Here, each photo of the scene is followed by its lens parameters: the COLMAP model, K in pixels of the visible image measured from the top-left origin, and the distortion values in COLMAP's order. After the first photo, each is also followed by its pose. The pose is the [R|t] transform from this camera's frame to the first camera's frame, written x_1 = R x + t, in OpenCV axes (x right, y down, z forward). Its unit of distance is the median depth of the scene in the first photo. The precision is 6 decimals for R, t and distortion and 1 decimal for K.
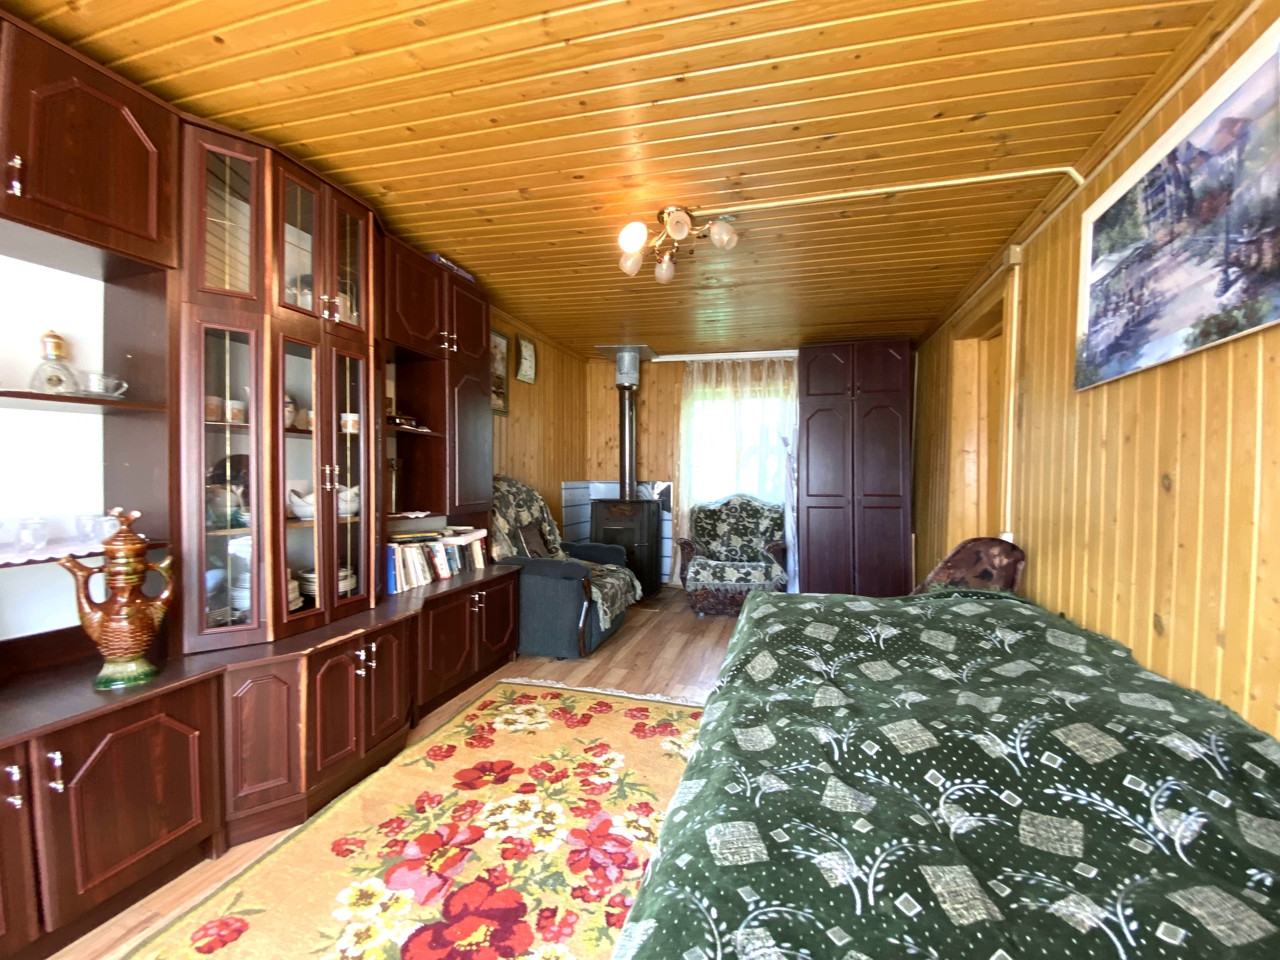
lens RADIAL K [[521.4, 0, 638.4], [0, 521.4, 478.5], [0, 0, 1]] dist [0.055656, -0.038722]
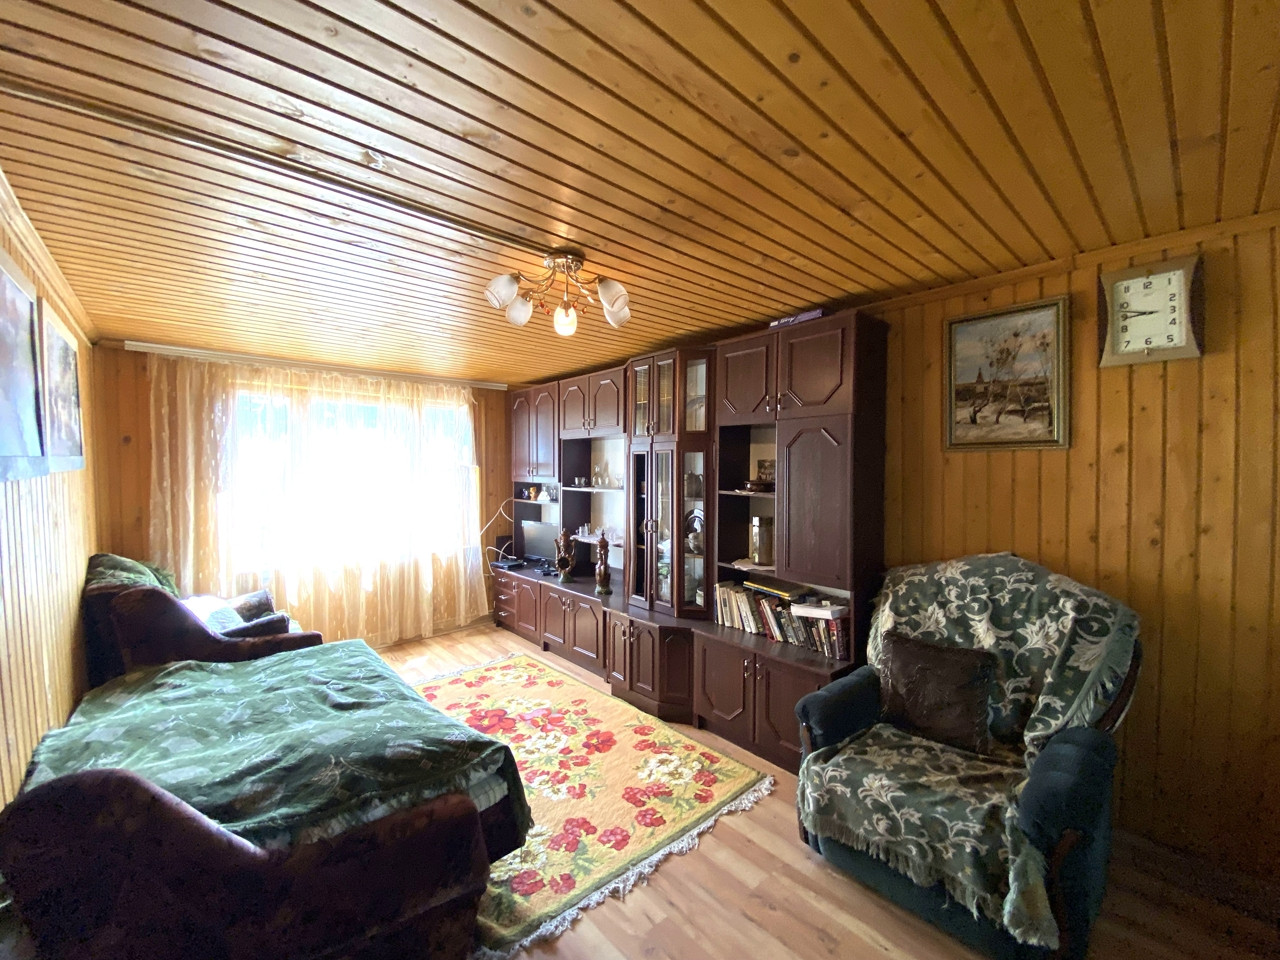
lens RADIAL K [[521.4, 0, 638.4], [0, 521.4, 478.5], [0, 0, 1]] dist [0.055656, -0.038722]
pose [[-0.532229, -0.002591, -0.846596, 0.772311], [-0.016284, 0.999842, 0.007177, -0.149381], [0.846444, 0.017606, -0.532187, 1.627927]]
